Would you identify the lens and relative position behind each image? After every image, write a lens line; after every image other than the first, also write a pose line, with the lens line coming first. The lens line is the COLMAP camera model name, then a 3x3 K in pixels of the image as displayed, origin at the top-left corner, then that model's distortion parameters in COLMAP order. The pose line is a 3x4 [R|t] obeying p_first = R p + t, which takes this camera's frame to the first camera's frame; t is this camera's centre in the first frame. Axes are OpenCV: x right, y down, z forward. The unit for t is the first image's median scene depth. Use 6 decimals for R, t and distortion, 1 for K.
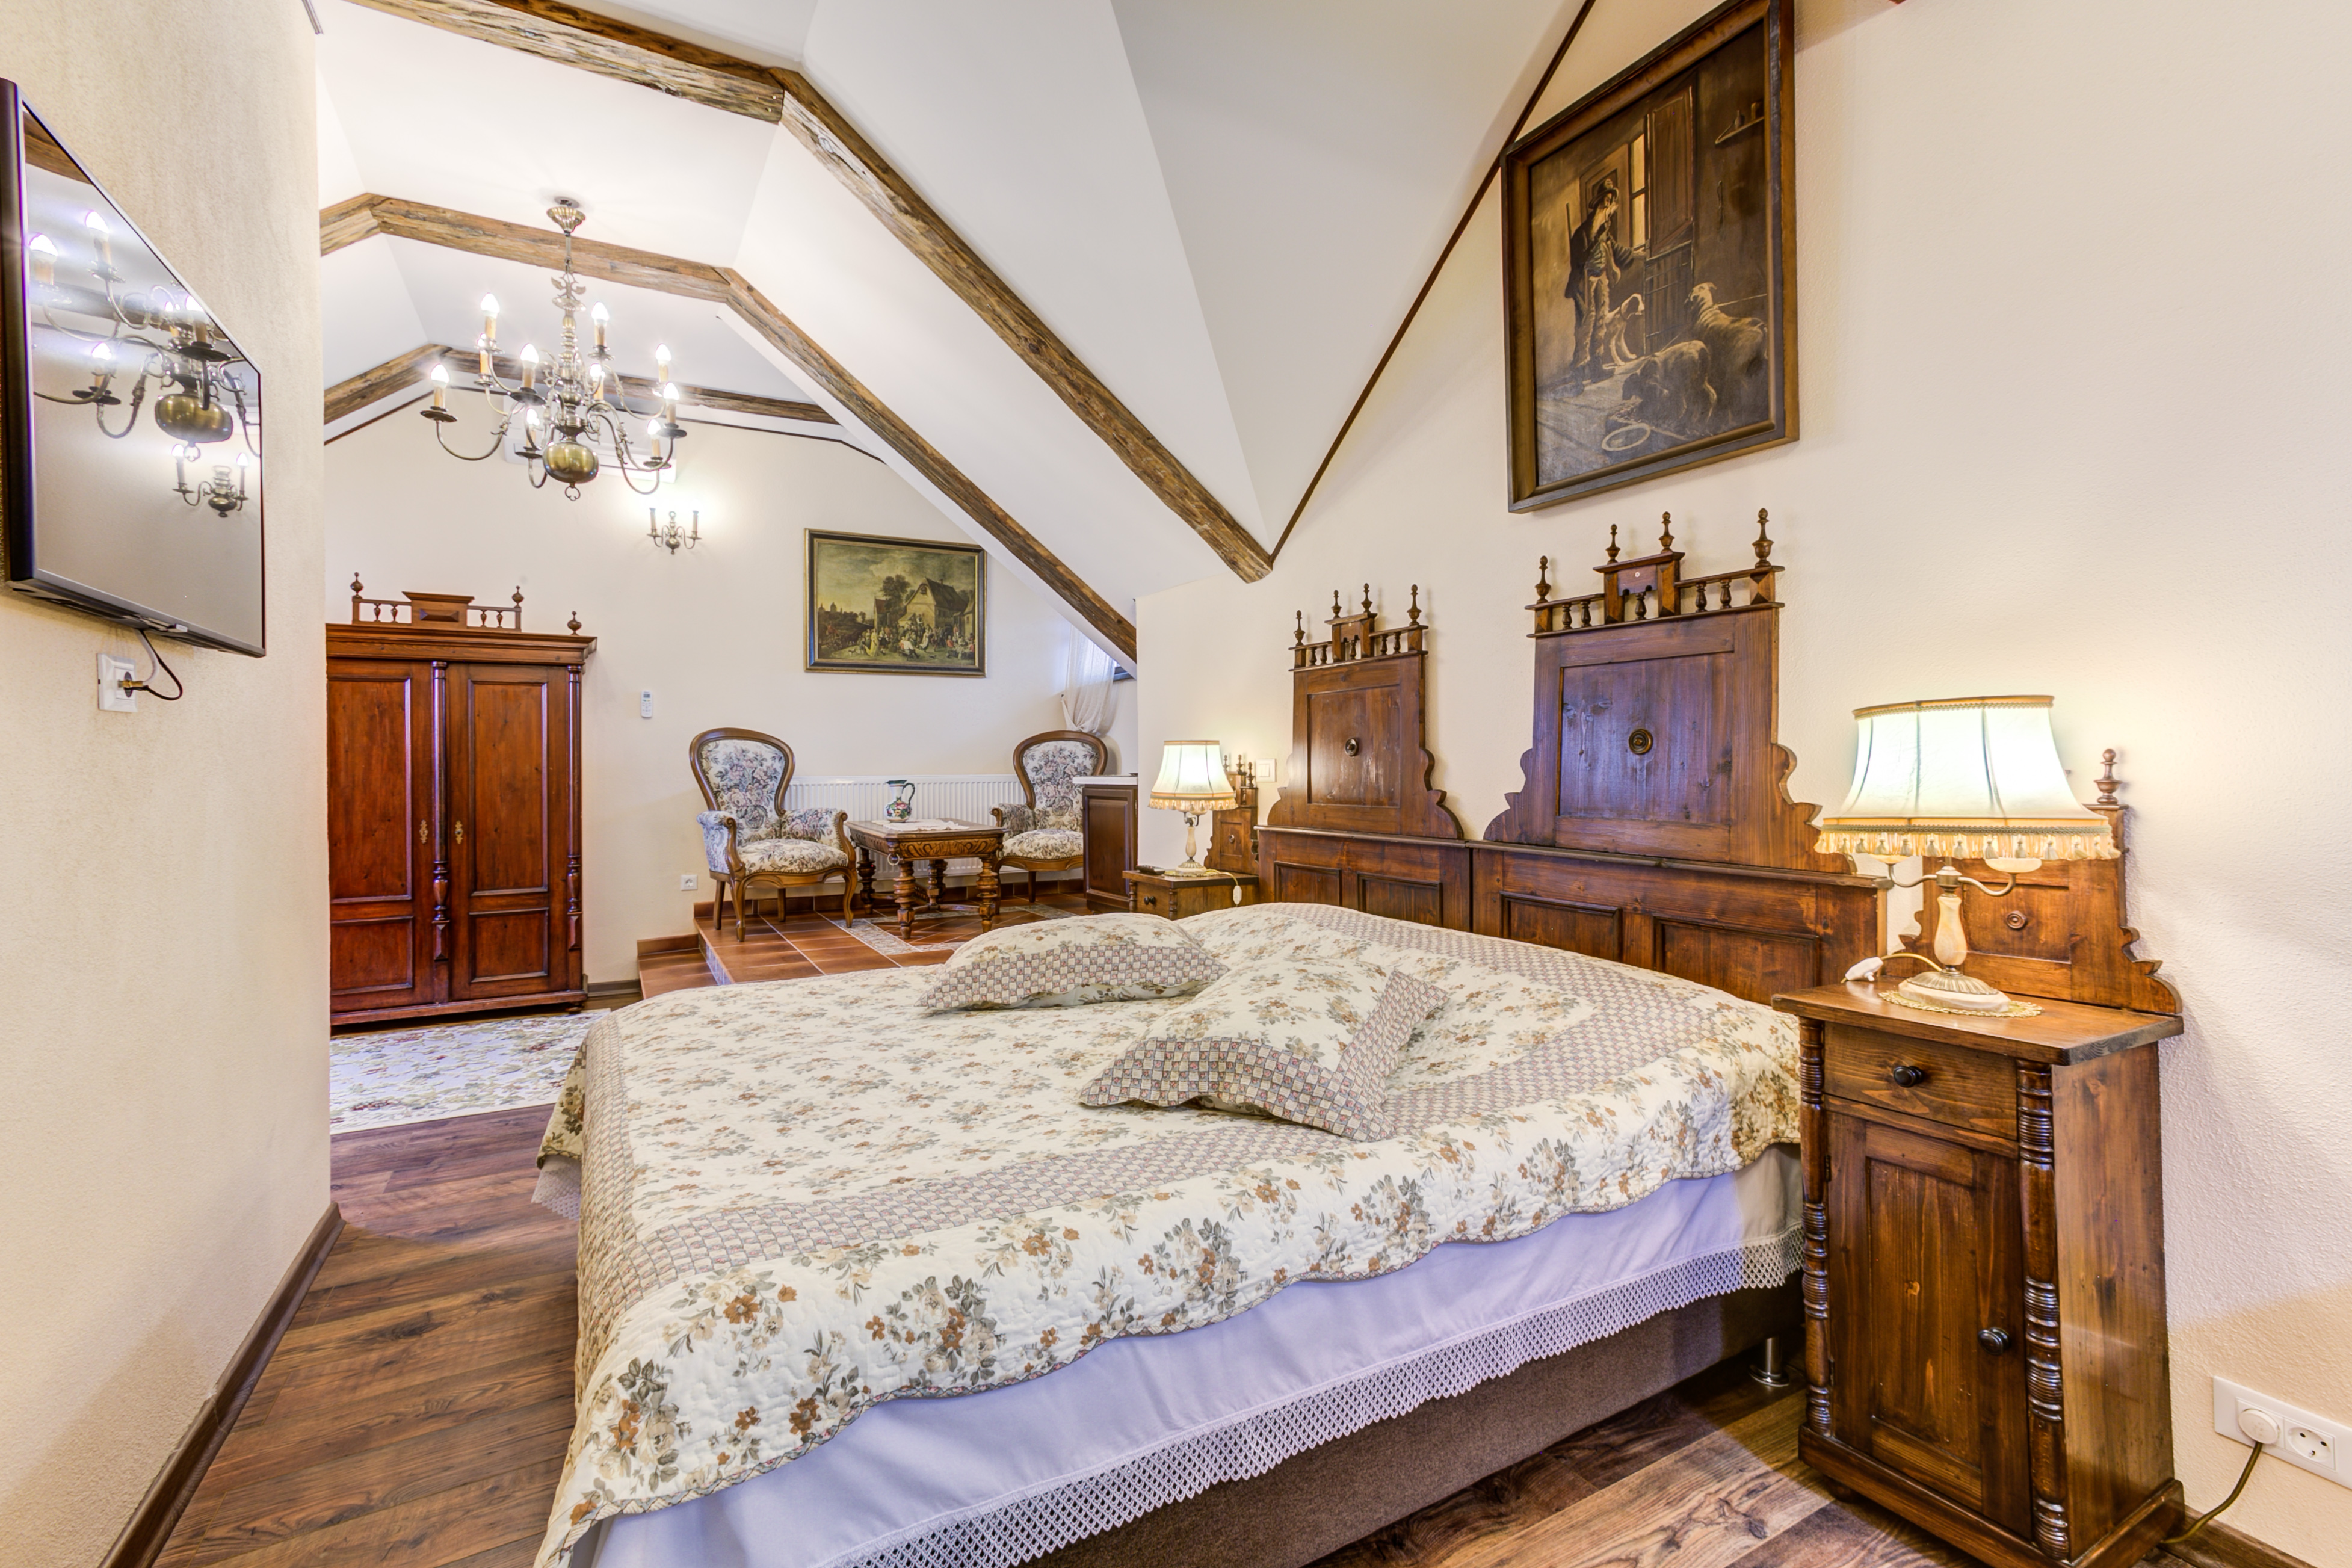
lens RADIAL K [[1046.3, 0, 1176.0], [0, 1046.3, 784.0], [0, 0, 1]] dist [-0.001353, 0.000157]
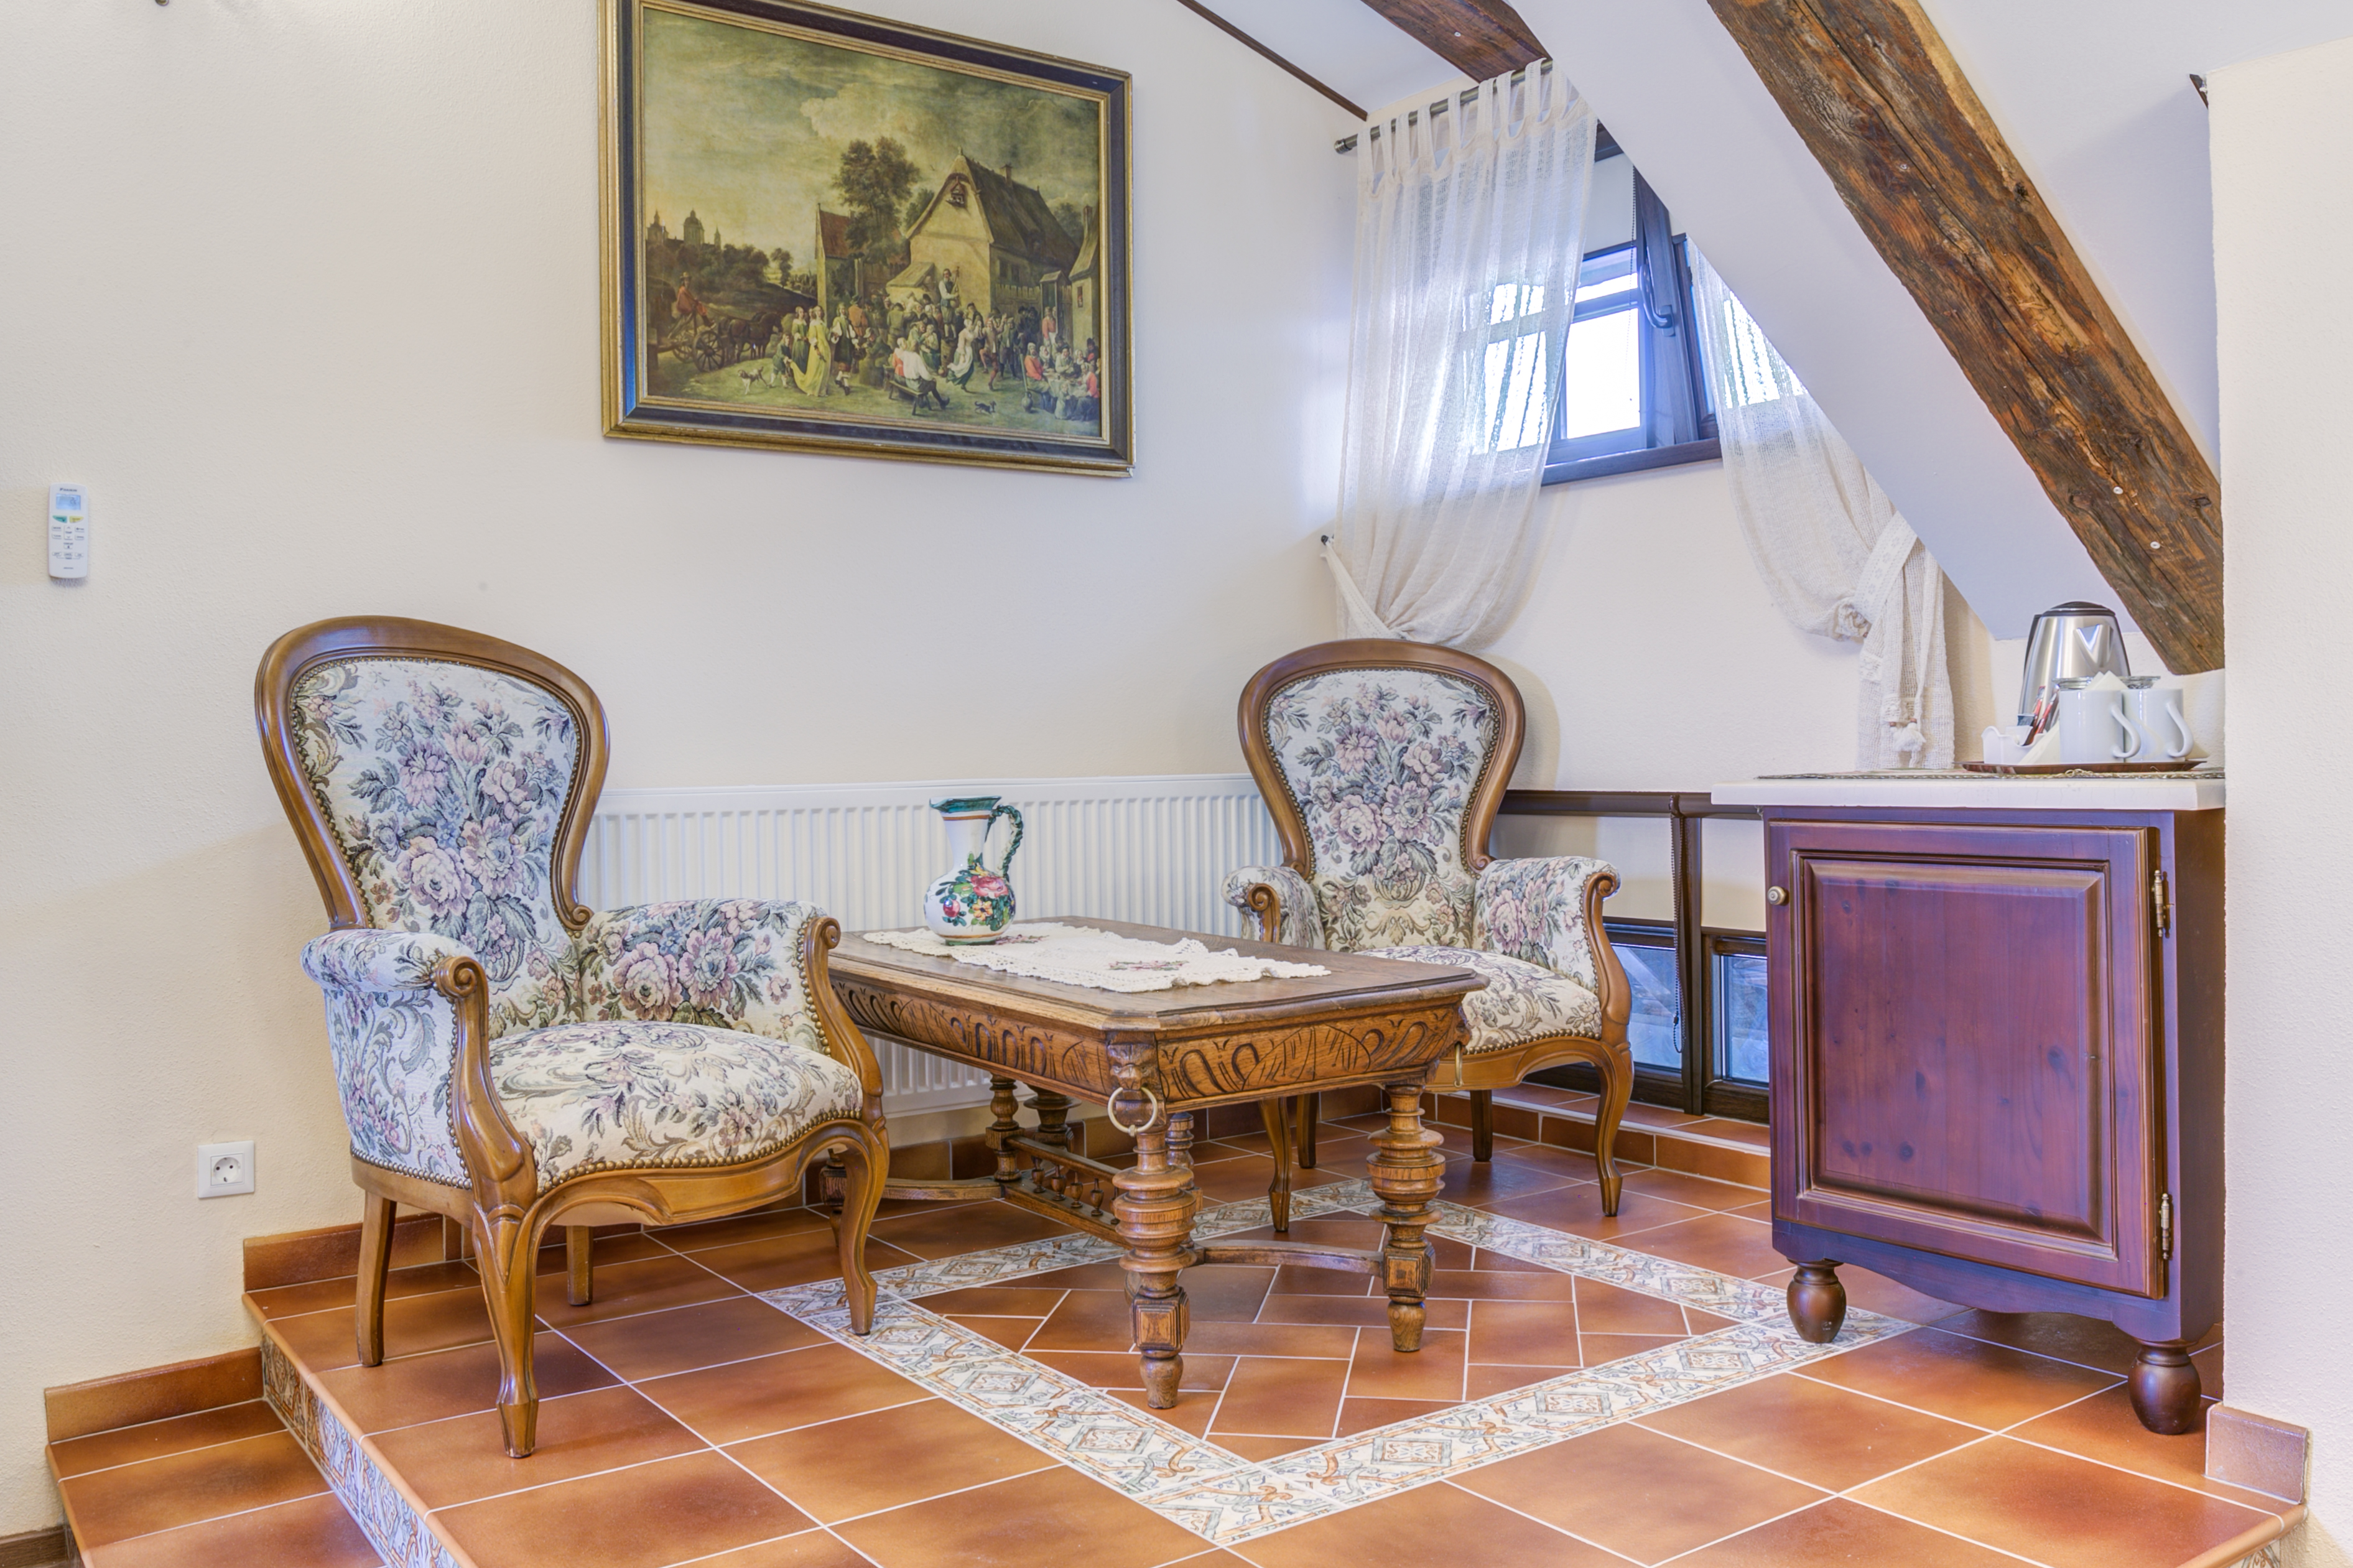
lens RADIAL K [[1930.3, 0, 1180.0], [0, 1930.3, 781.2], [0, 0, 1]] dist [0.003468, -0.066259]
pose [[0.992733, -0.011379, 0.119795, -0.276241], [0.011696, 0.999930, -0.001946, -0.006623], [-0.119765, 0.003333, 0.992797, 0.463402]]
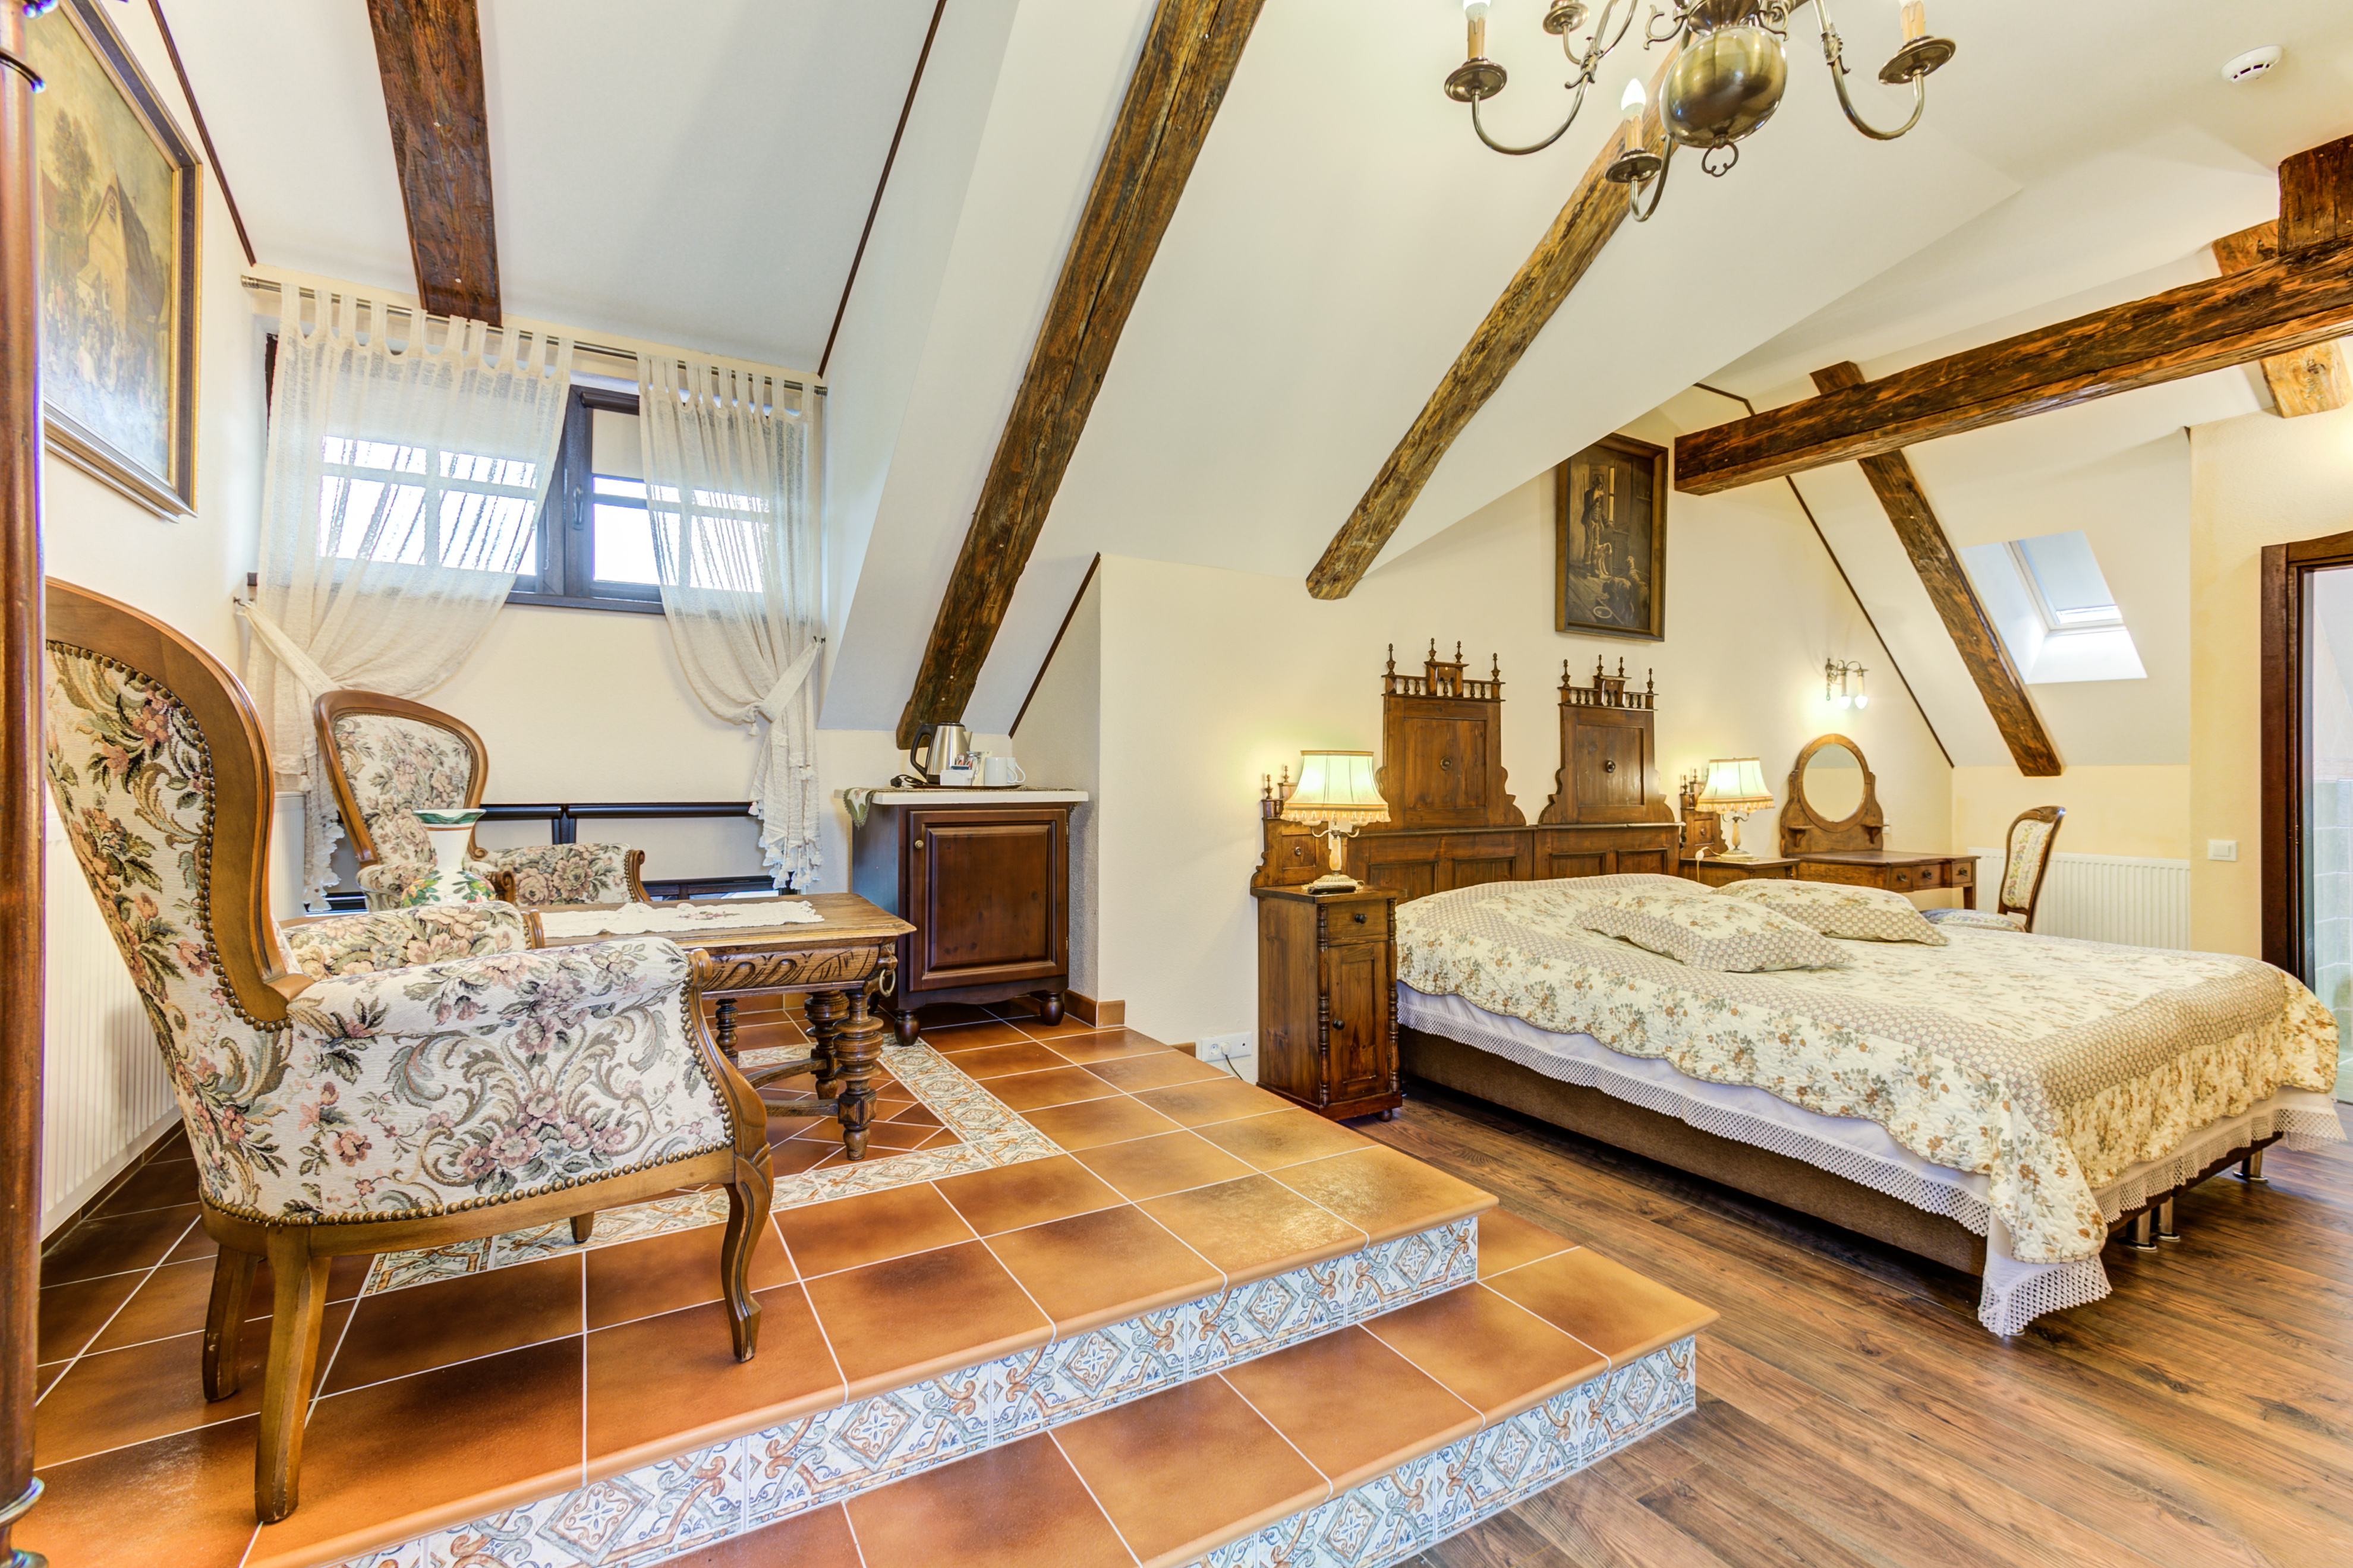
lens RADIAL K [[1046.6, 0, 1176.5], [0, 1046.6, 784.0], [0, 0, 1]] dist [-0.001353, 0.000157]
pose [[-0.029460, -0.004923, 0.999554, -0.635950], [0.012697, 0.999905, 0.005299, -0.011882], [-0.999485, 0.012847, -0.029395, 0.781544]]
